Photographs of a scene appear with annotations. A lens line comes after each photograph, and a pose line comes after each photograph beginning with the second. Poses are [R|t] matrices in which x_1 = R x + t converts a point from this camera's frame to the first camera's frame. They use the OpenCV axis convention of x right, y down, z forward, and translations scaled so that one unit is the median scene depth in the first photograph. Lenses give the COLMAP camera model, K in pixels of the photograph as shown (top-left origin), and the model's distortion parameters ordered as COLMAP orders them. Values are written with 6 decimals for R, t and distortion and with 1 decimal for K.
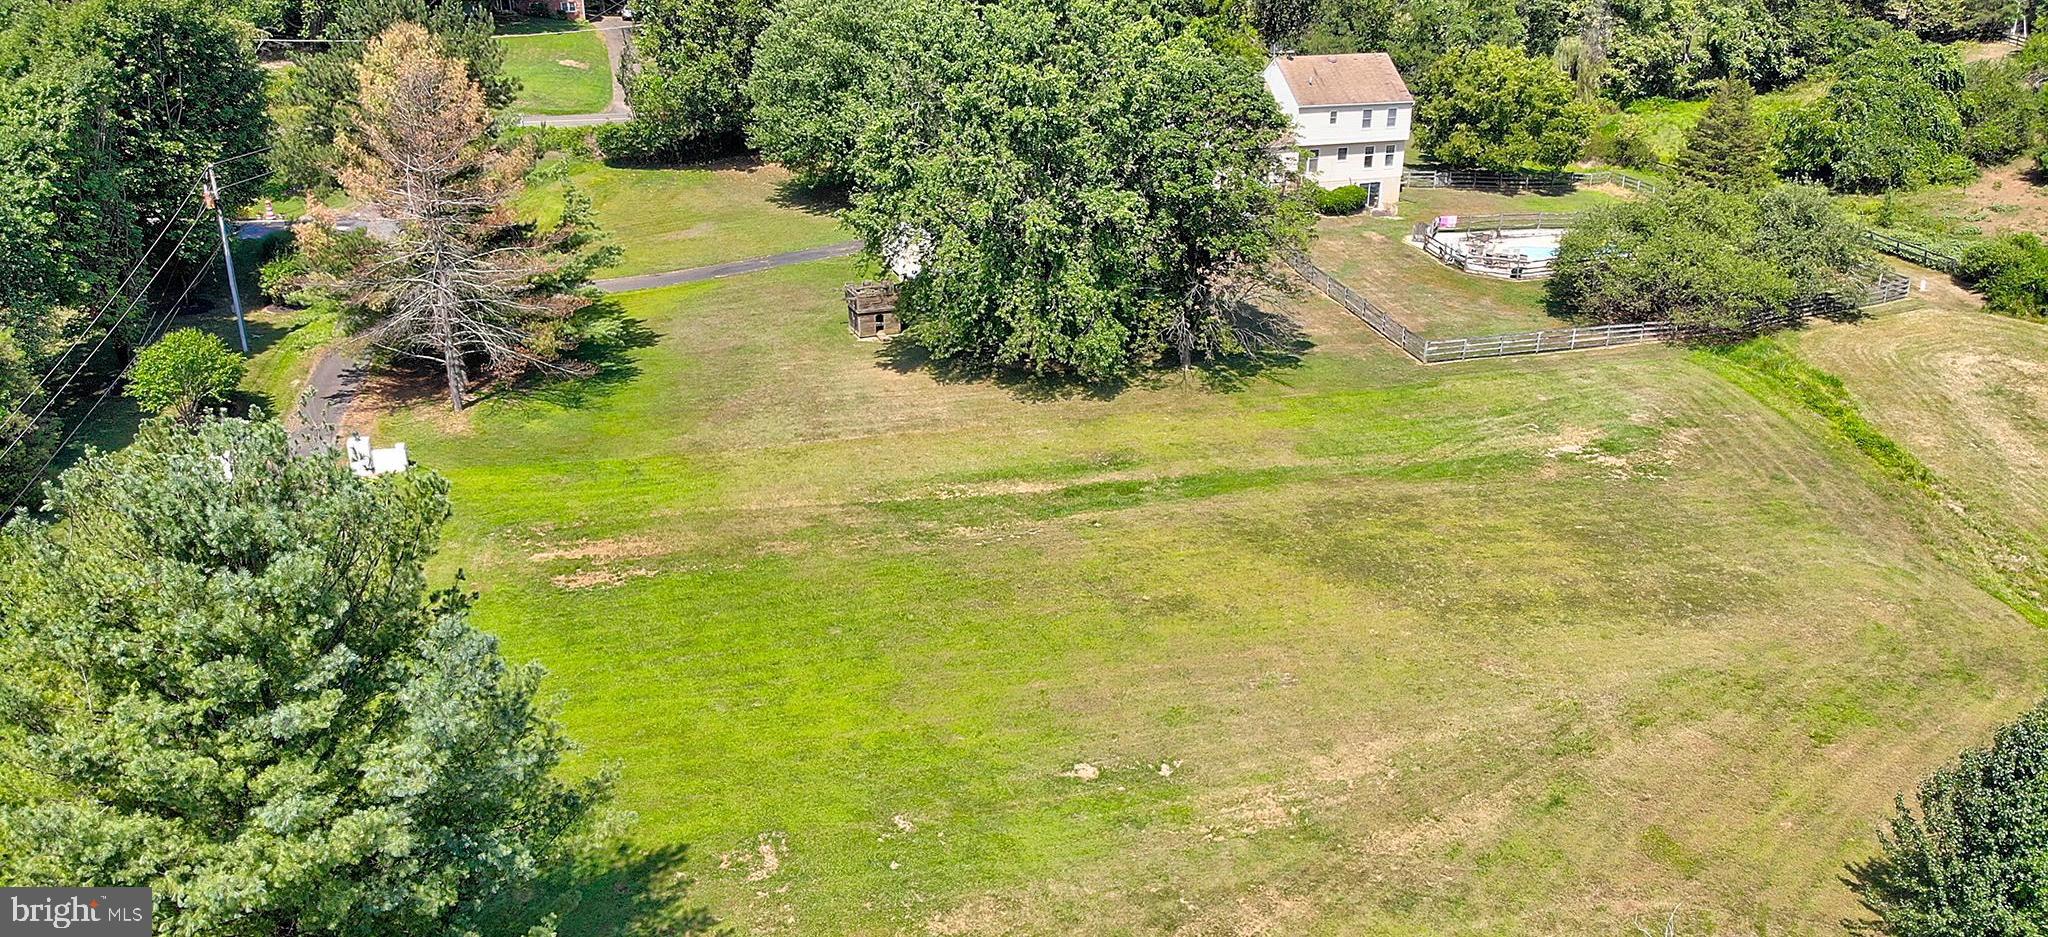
lens RADIAL K [[1521.0, 0, 1011.5], [0, 1521.0, 536.6], [0, 0, 1]] dist [0.092613, -0.225339]
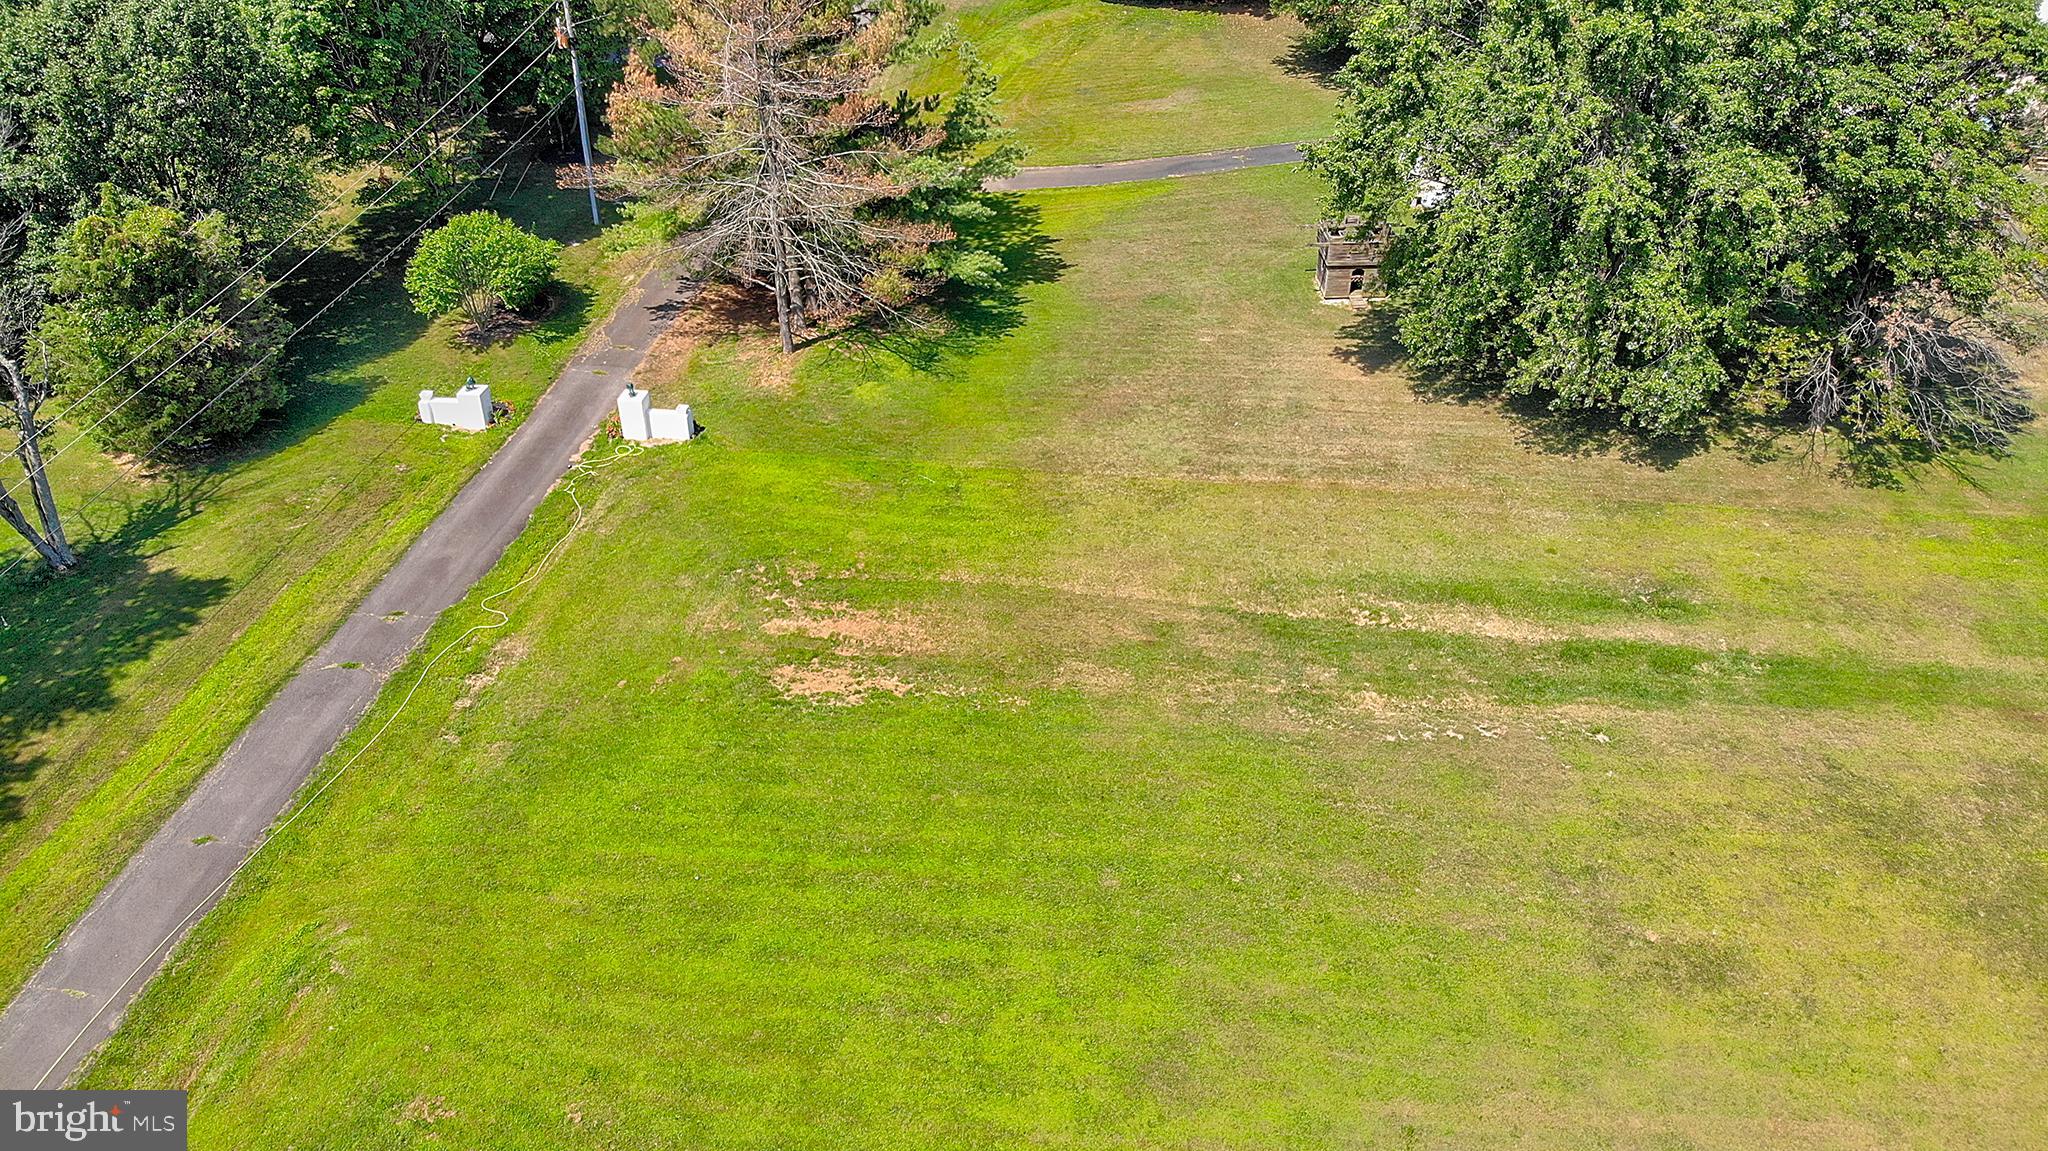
lens RADIAL K [[1529.3, 0, 1002.4], [0, 1529.3, 550.7], [0, 0, 1]] dist [0.143363, -0.330723]
pose [[0.928853, 0.184603, -0.321174, 0.016372], [-0.140020, 0.977627, 0.156972, -0.121039], [0.342966, -0.100834, 0.933920, 0.285448]]
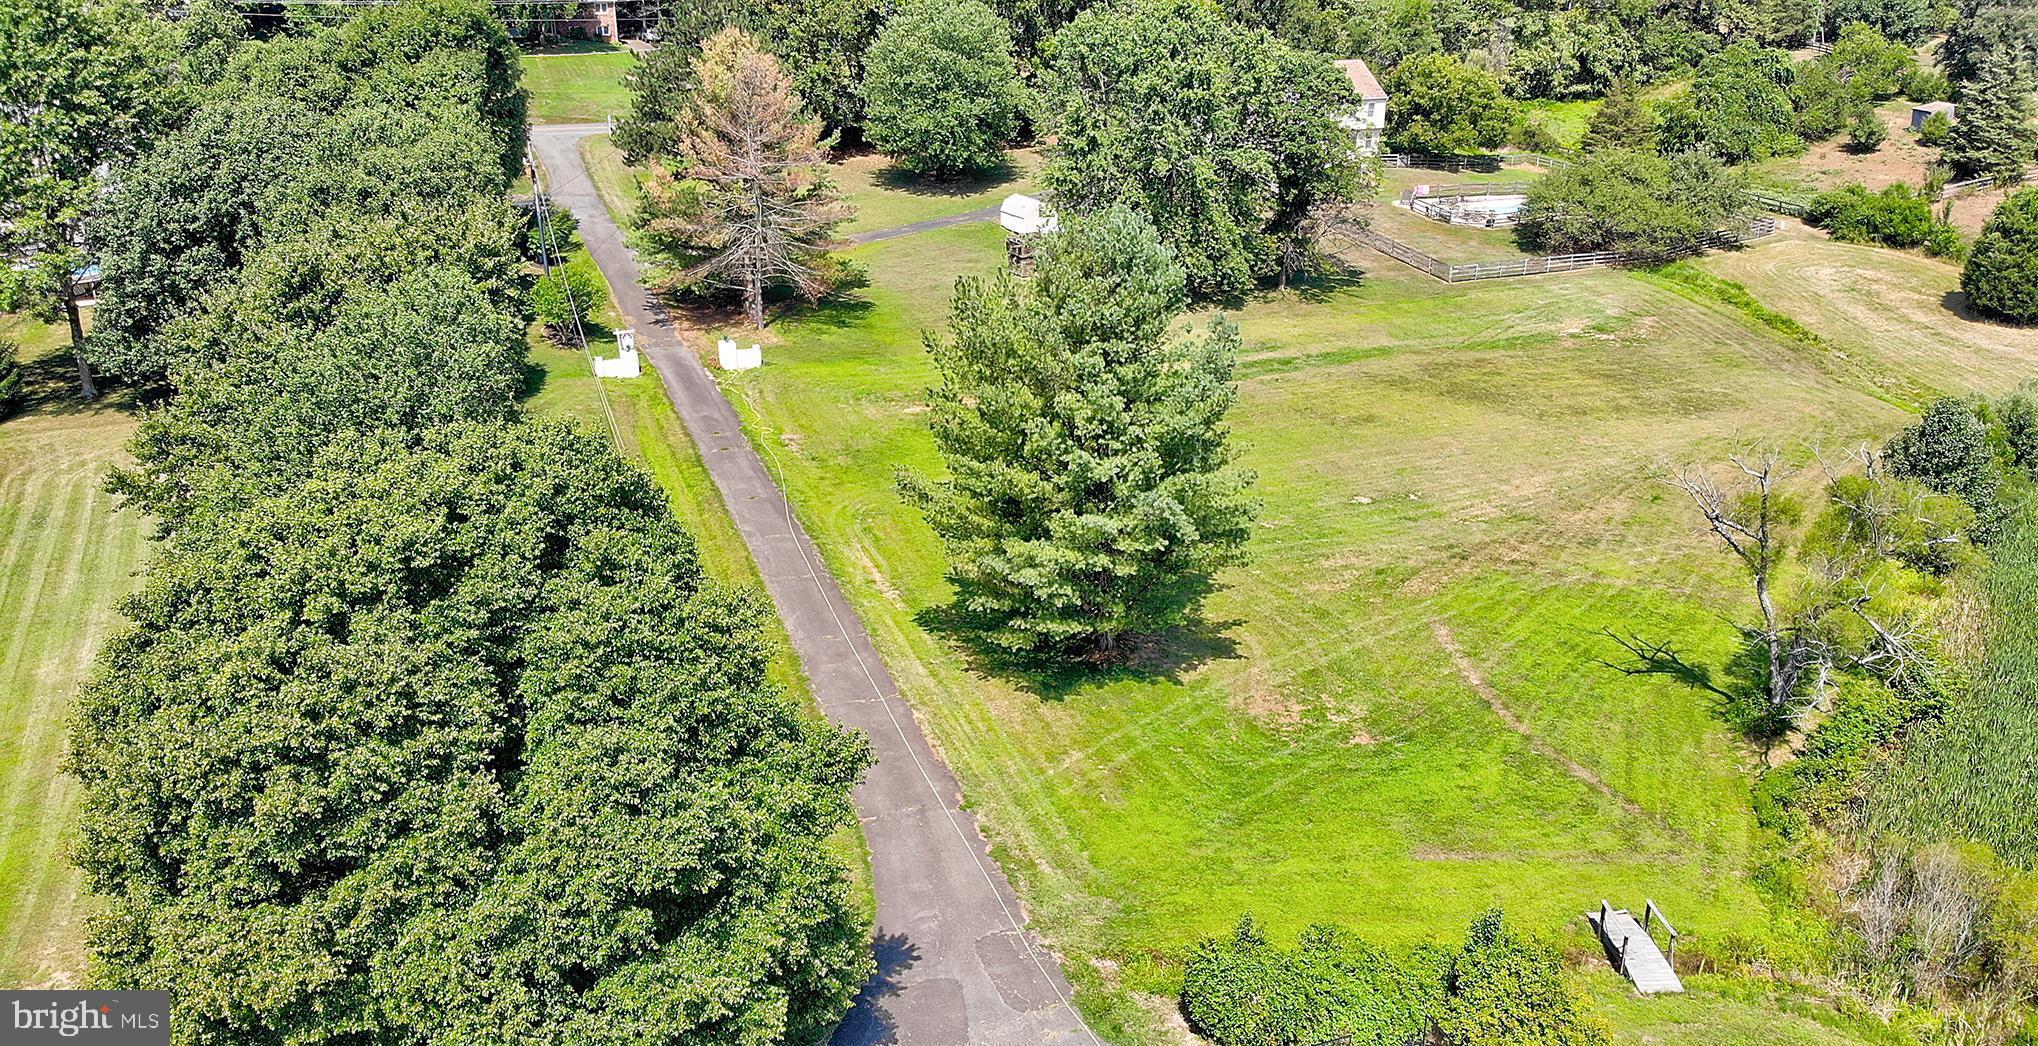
lens RADIAL K [[1517.0, 0, 1010.4], [0, 1517.0, 565.9], [0, 0, 1]] dist [0.129300, -0.310056]
pose [[0.991588, -0.045001, 0.121358, -0.310283], [0.045467, 0.998965, -0.001077, 0.128787], [-0.121184, 0.006585, 0.992608, -0.312670]]
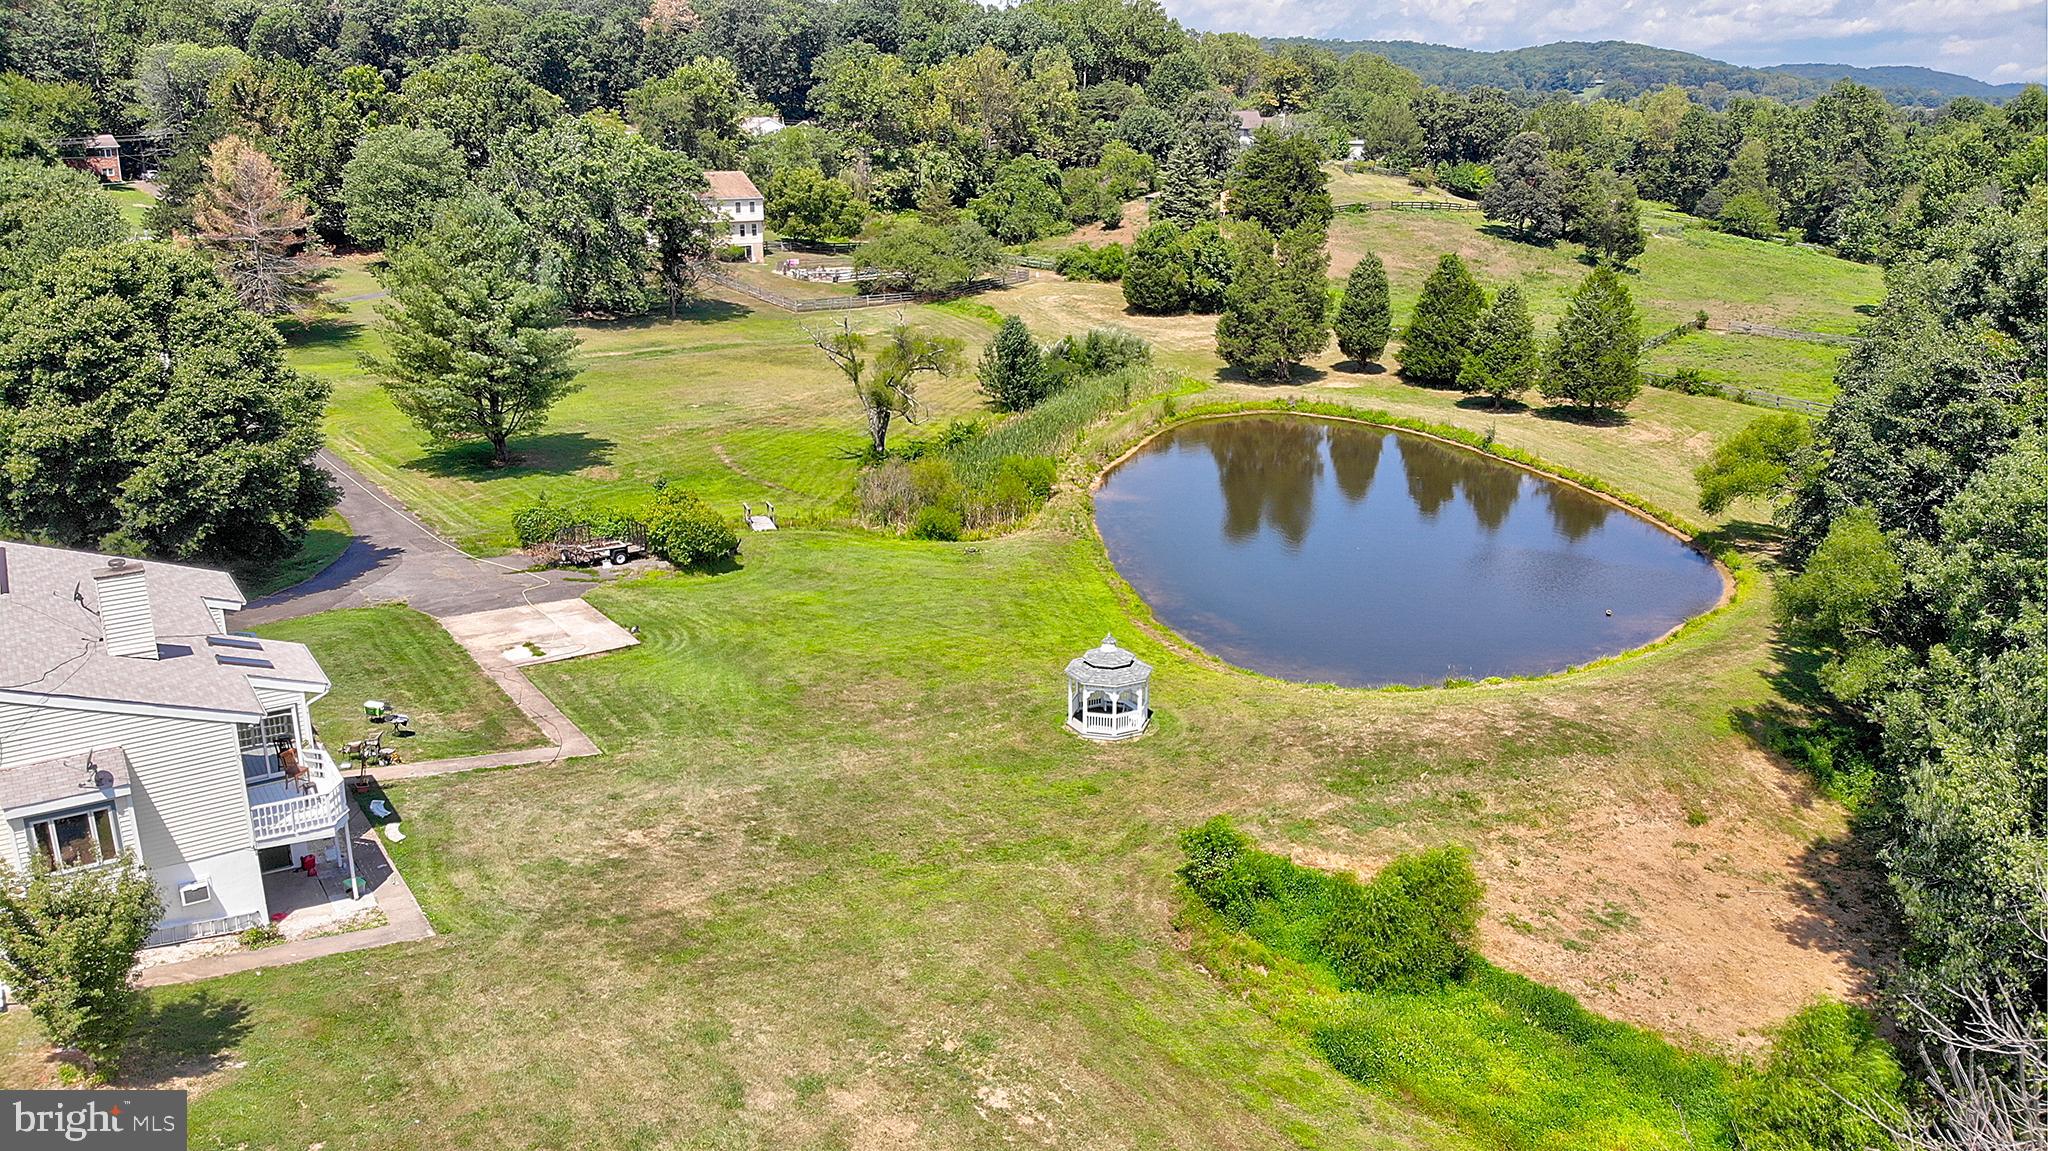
lens RADIAL K [[1529.3, 0, 1002.4], [0, 1529.3, 550.7], [0, 0, 1]] dist [0.143363, -0.330723]
pose [[0.912219, -0.111558, 0.394223, -0.312055], [0.157518, 0.983755, -0.086106, 0.421299], [-0.378213, 0.140644, 0.914972, -0.890618]]
